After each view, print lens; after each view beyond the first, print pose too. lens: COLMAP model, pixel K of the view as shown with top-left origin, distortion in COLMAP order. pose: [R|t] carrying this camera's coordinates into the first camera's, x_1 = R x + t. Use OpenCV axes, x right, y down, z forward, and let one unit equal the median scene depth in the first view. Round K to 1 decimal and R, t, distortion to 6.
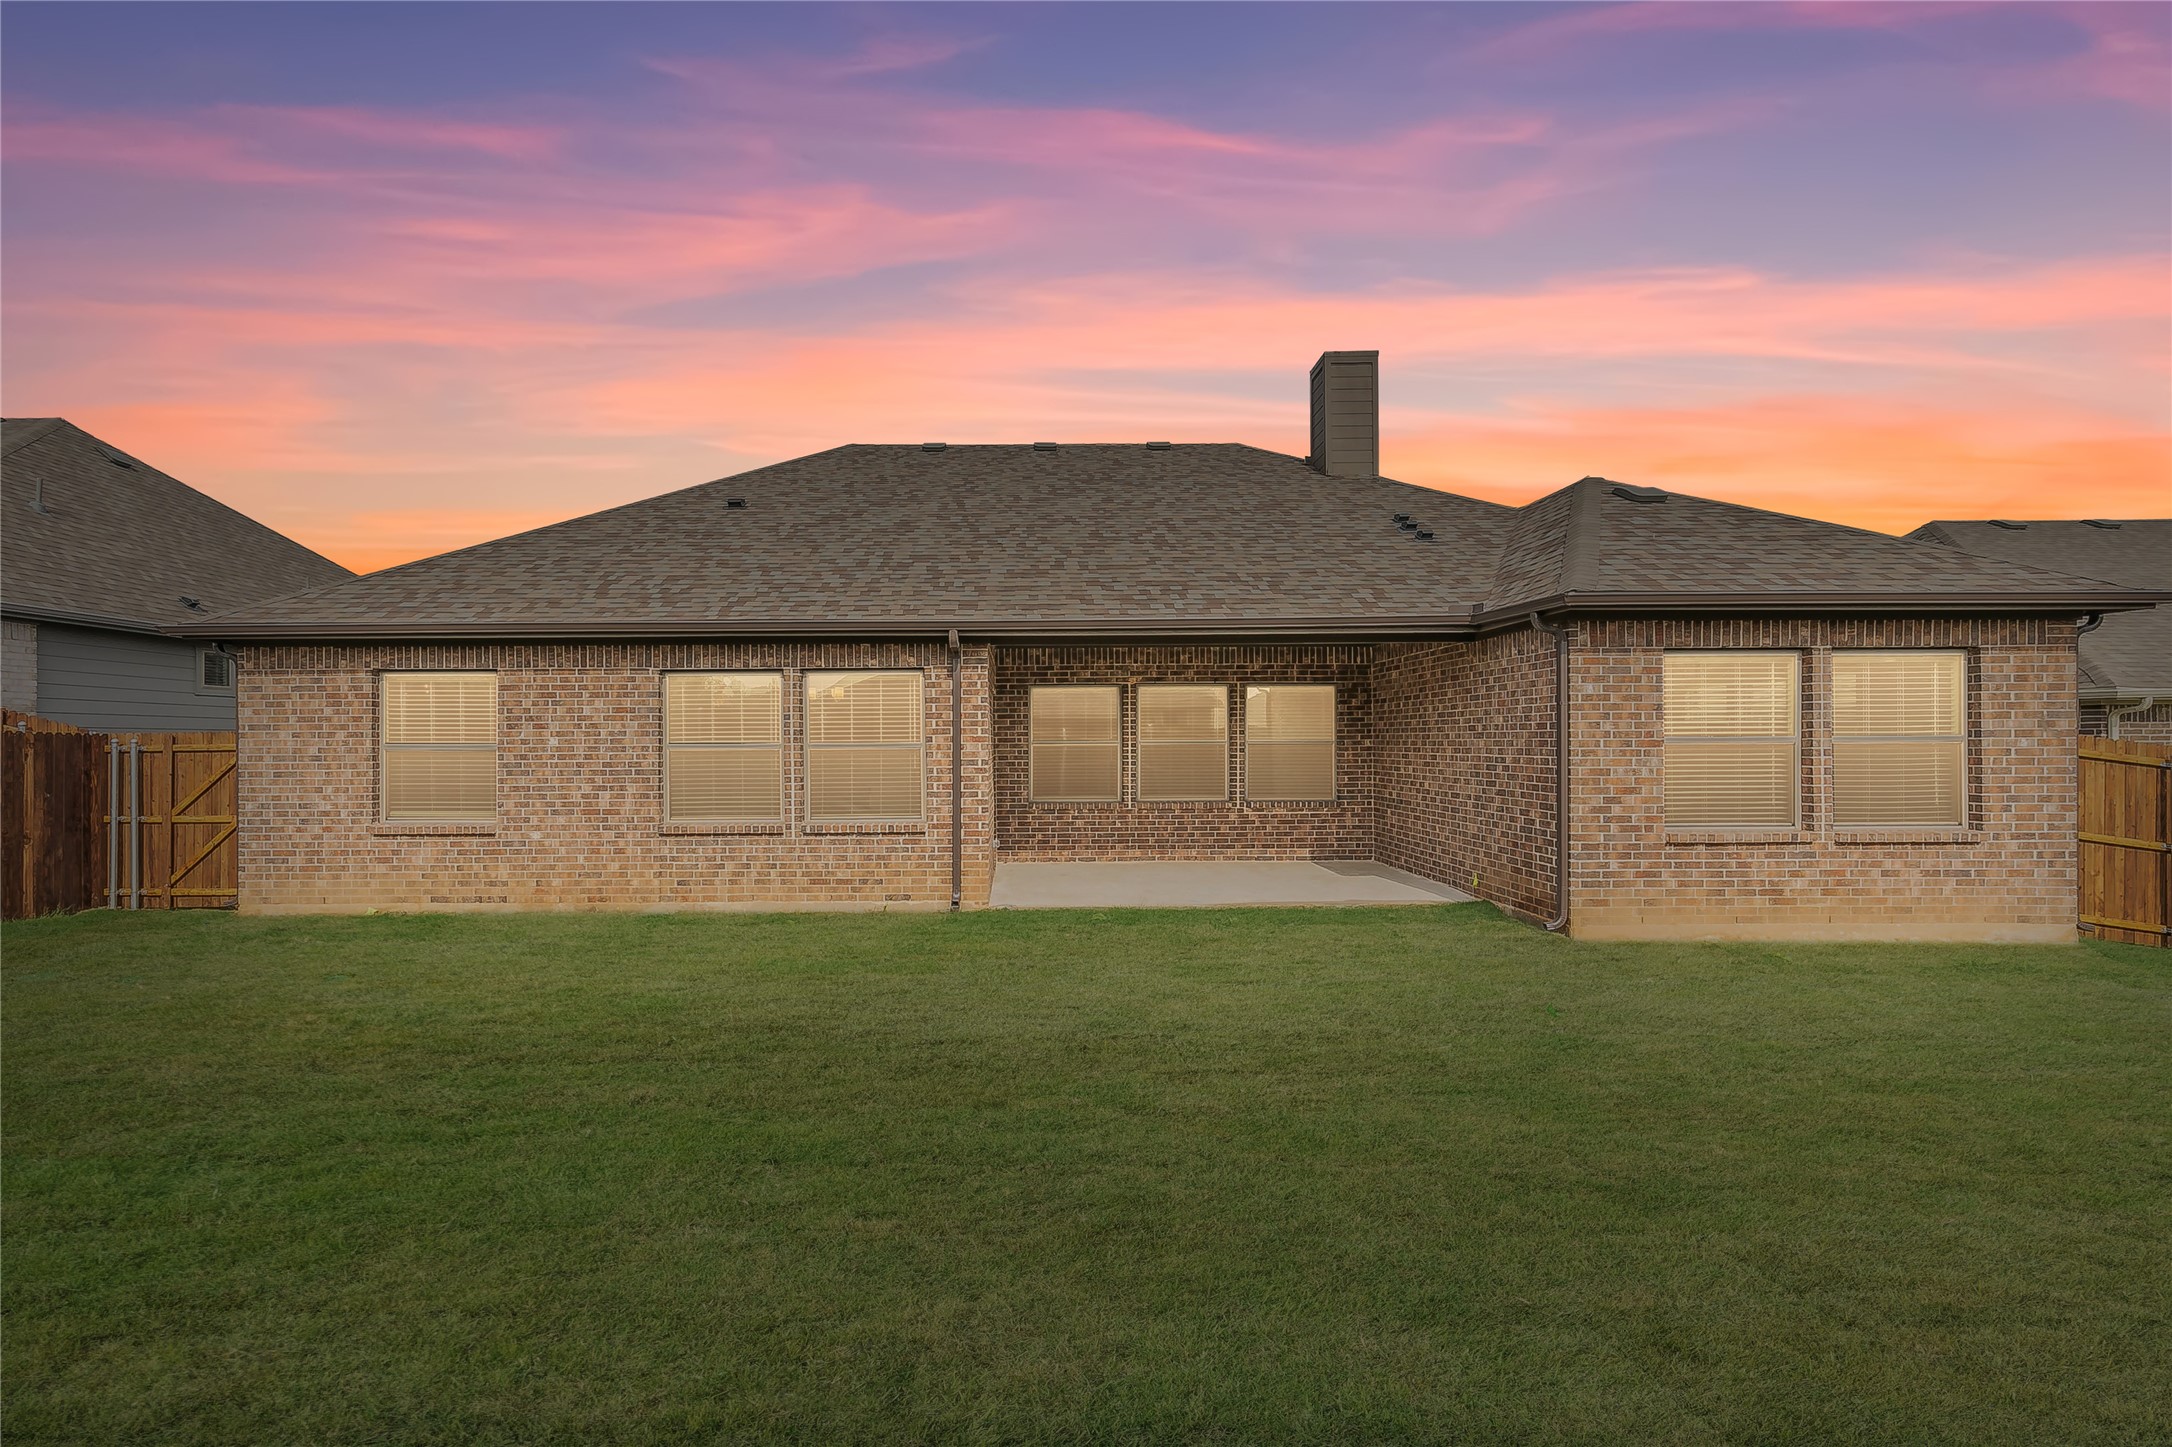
lens RADIAL K [[978.2, 0, 1086.0], [0, 978.2, 729.8], [0, 0, 1]] dist [0.004101, -0.000148]
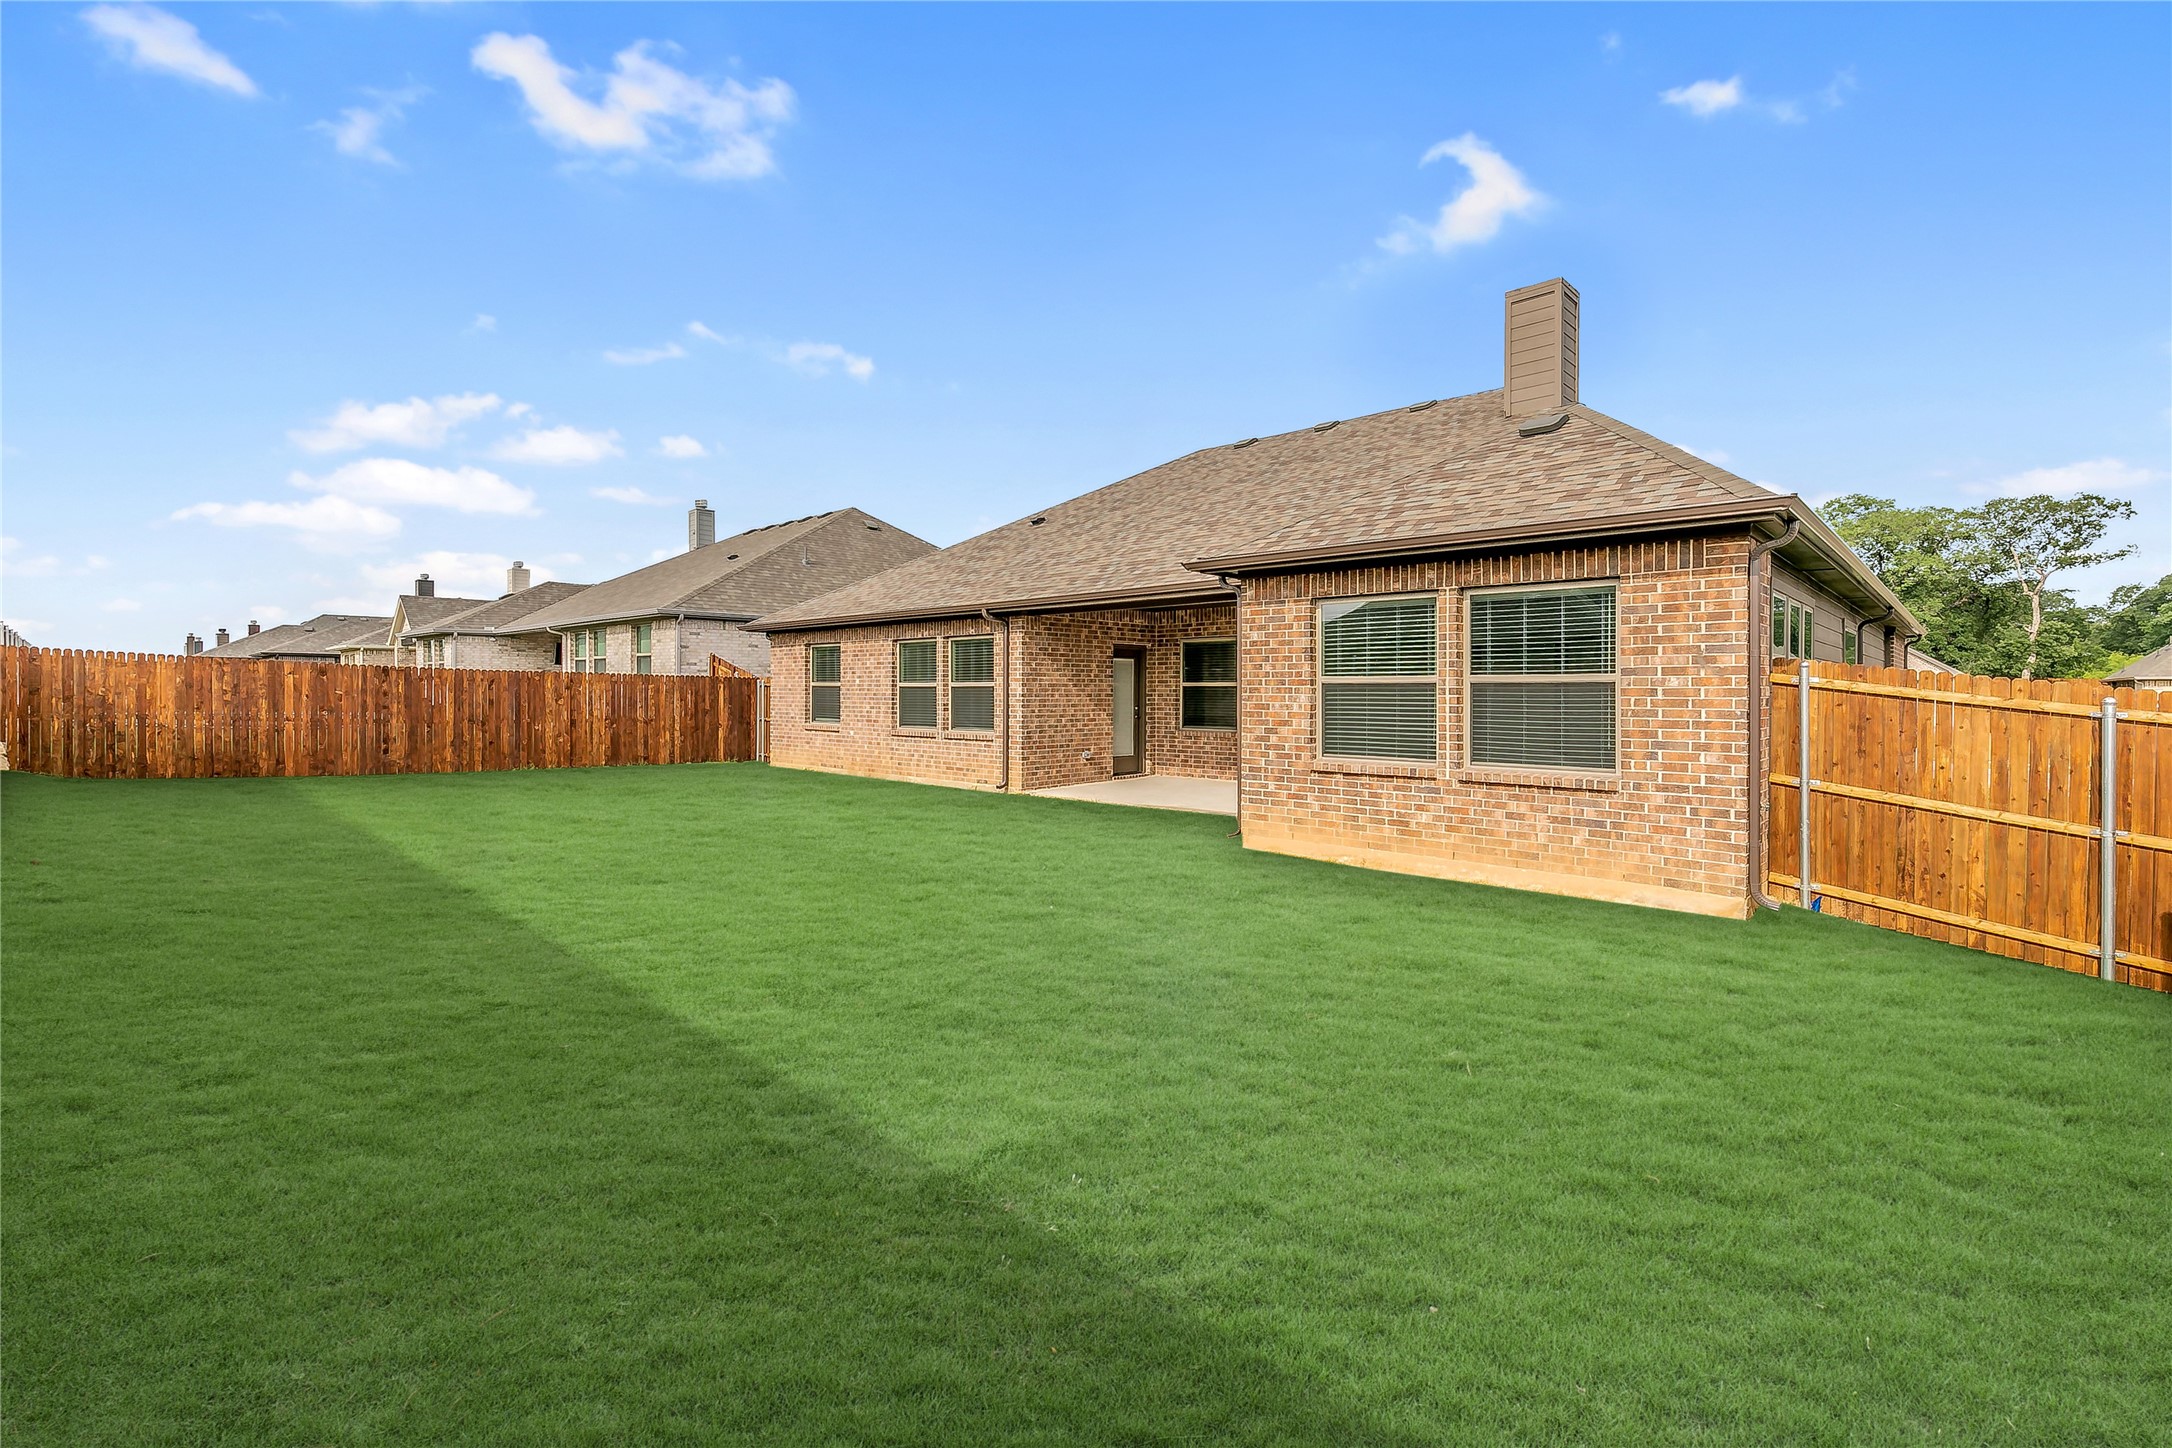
lens RADIAL K [[944.7, 0, 1112.7], [0, 944.7, 683.2], [0, 0, 1]] dist [0.007179, -0.000529]
pose [[0.738712, 0.001902, -0.674018, 1.156401], [0.003474, 0.999972, 0.006629, 0.007007], [0.674012, -0.007239, 0.738685, 0.039699]]
